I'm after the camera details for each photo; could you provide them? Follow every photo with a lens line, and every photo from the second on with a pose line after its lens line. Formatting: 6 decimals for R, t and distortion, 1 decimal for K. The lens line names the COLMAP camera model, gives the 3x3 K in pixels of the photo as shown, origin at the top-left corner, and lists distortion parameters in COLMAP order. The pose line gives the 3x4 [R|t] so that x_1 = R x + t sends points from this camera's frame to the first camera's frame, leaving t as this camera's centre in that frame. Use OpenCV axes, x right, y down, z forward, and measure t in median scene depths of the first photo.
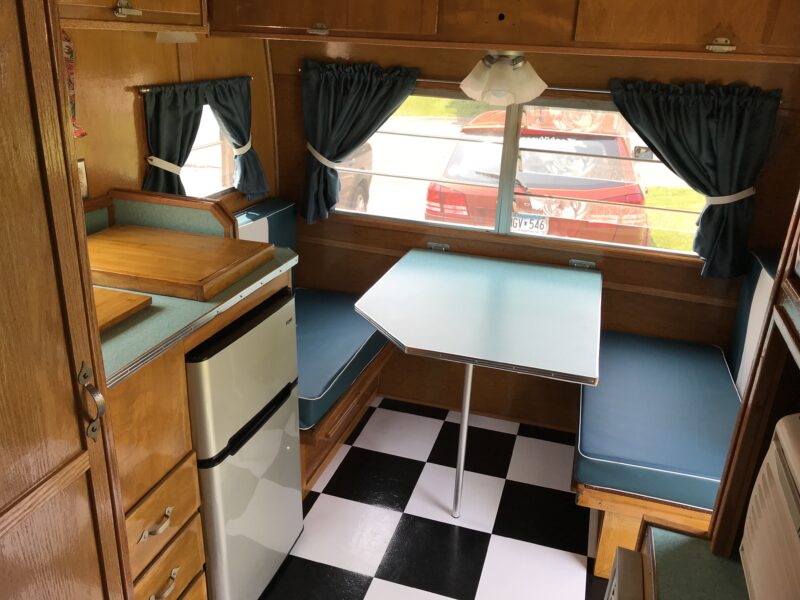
lens RADIAL K [[661.9, 0, 400.0], [0, 661.9, 300.0], [0, 0, 1]] dist [-0.000563, 0.002357]
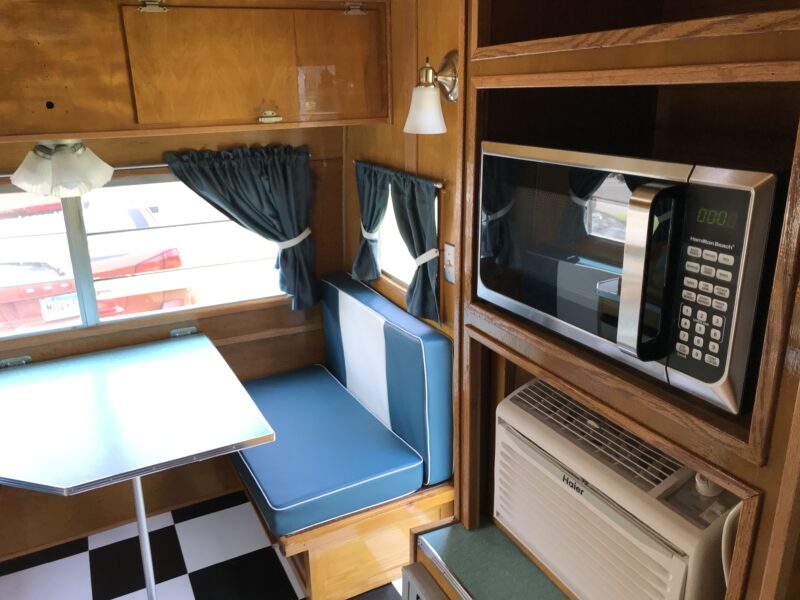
lens RADIAL K [[653.5, 0, 399.7], [0, 653.5, 287.7], [0, 0, 1]] dist [-0.002780, -0.004775]
pose [[0.708779, -0.253326, 0.658375, -0.146476], [0.306563, 0.951171, 0.035954, -0.061606], [-0.635336, 0.176350, 0.751831, 0.046373]]
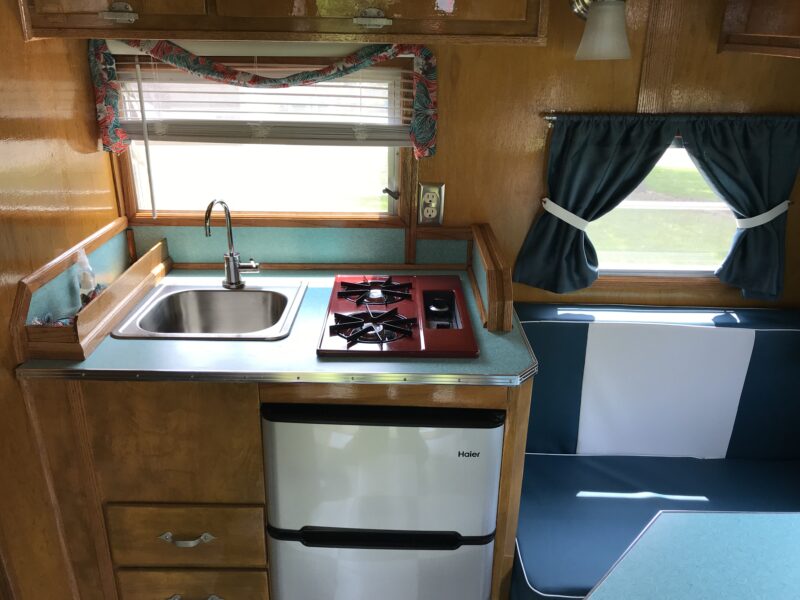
lens RADIAL K [[665.5, 0, 384.5], [0, 665.5, 297.9], [0, 0, 1]] dist [0.020040, -0.003138]
pose [[0.293991, 0.326409, -0.898346, 0.307926], [-0.356576, 0.909483, 0.213763, -0.189014], [0.886805, 0.257484, 0.383769, 0.486830]]
